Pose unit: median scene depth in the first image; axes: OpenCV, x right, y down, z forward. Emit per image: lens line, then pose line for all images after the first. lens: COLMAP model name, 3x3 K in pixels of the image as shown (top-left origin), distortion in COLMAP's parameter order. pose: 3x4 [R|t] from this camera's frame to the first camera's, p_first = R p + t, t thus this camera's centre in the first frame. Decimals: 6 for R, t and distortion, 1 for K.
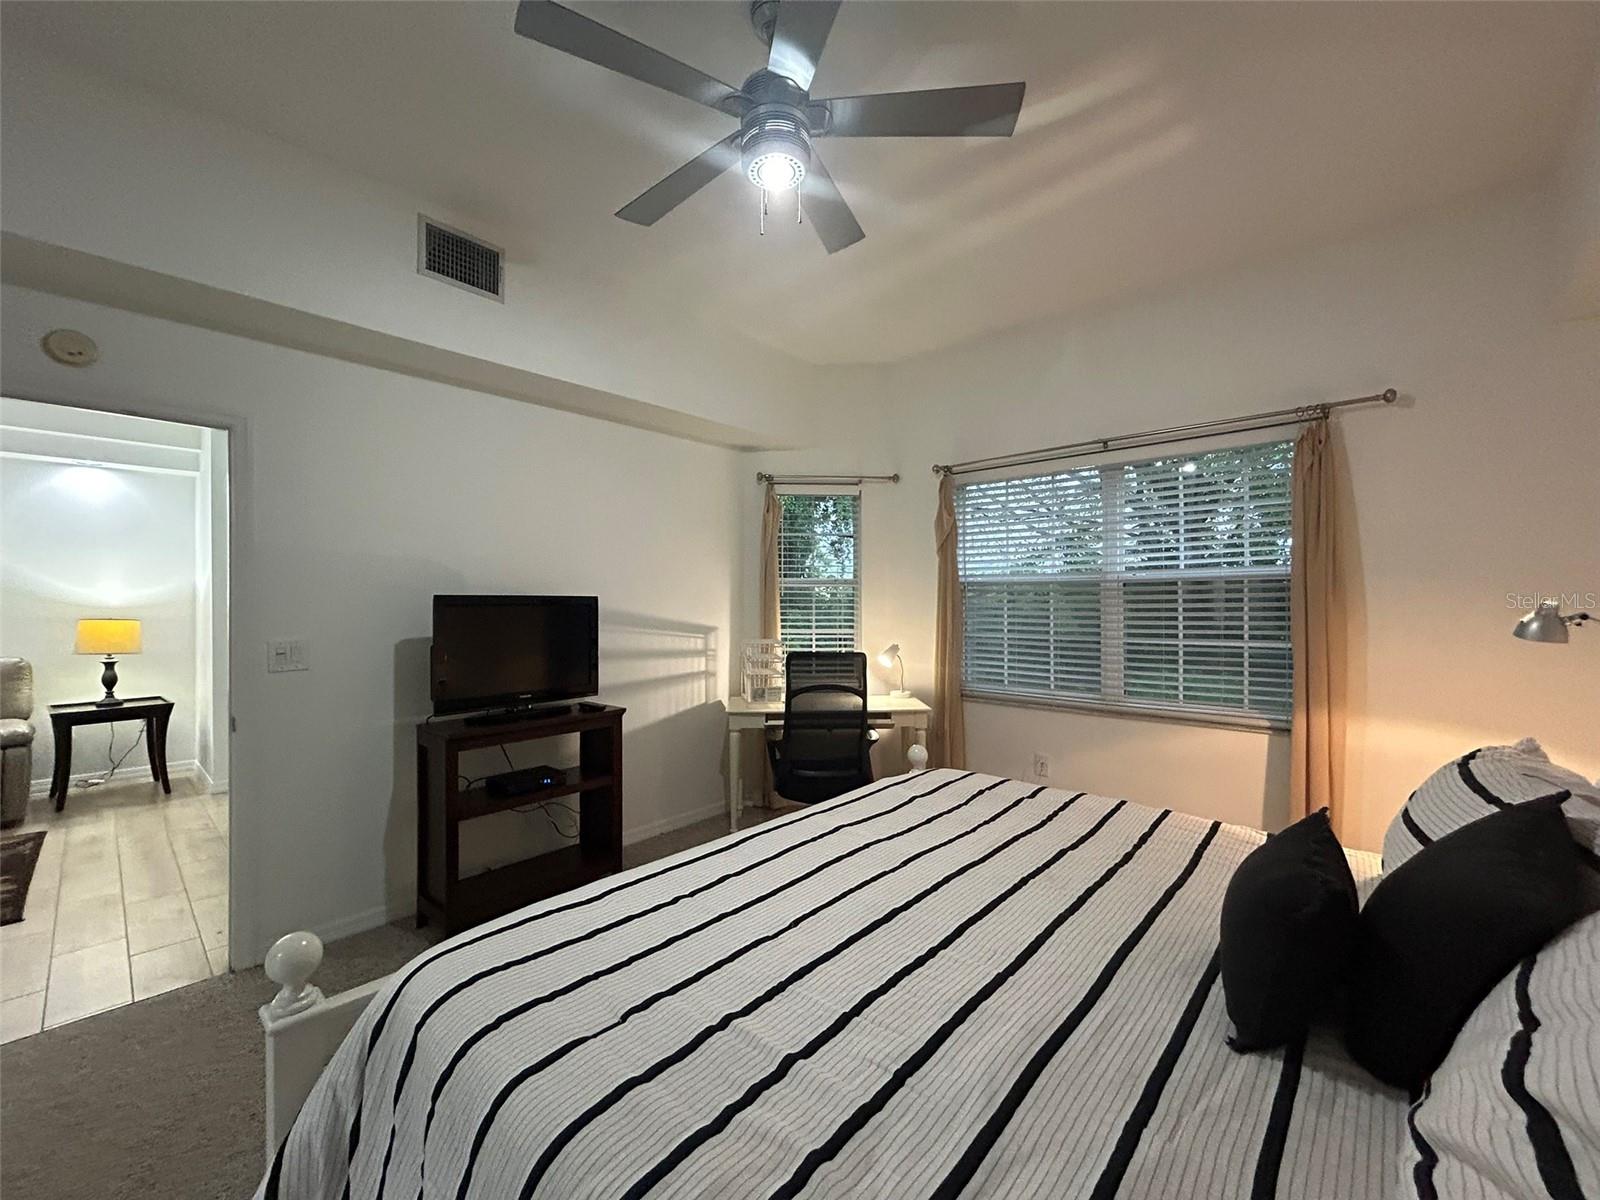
lens RADIAL K [[647.0, 0, 792.1], [0, 647.0, 594.3], [0, 0, 1]] dist [-0.002210, 0.001067]
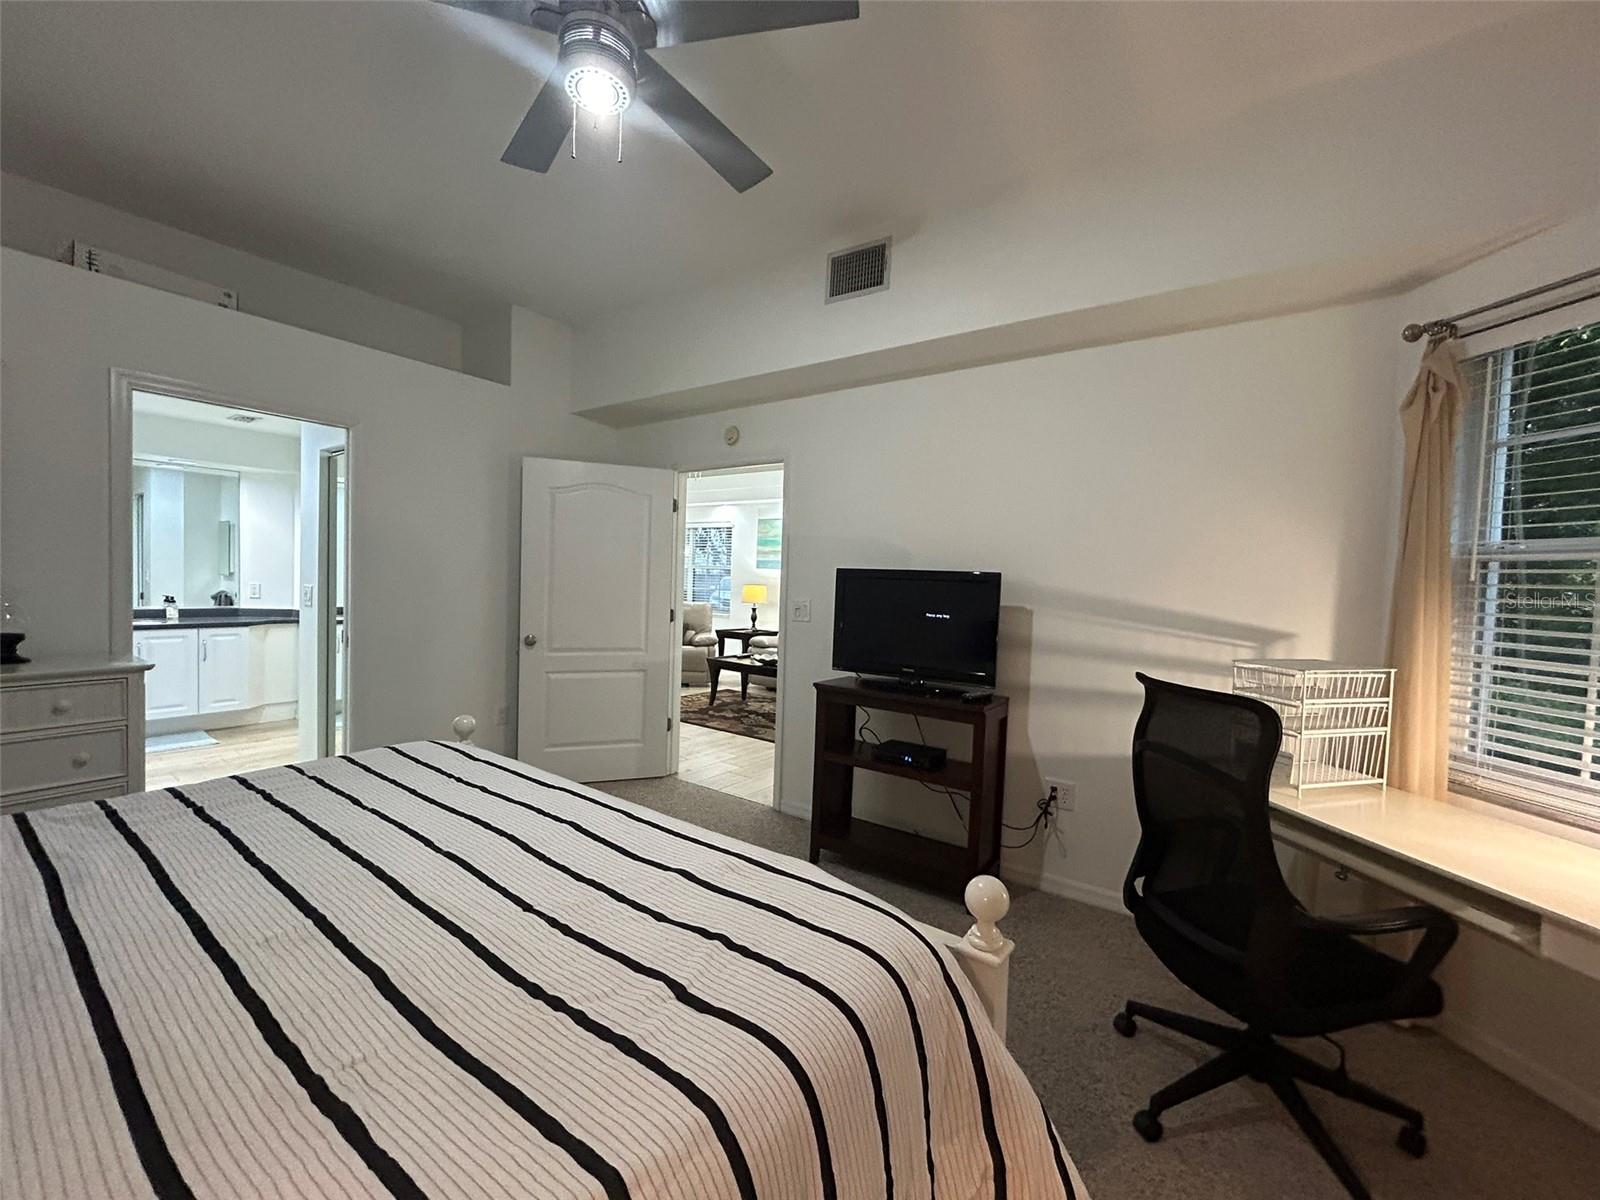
lens RADIAL K [[647.0, 0, 806.6], [0, 647.0, 606.7], [0, 0, 1]] dist [-0.002210, 0.001067]
pose [[0.106275, 0.041024, -0.993490, 0.610040], [-0.023501, 0.998973, 0.038737, 0.023806], [0.994059, 0.019232, 0.107130, 0.787981]]
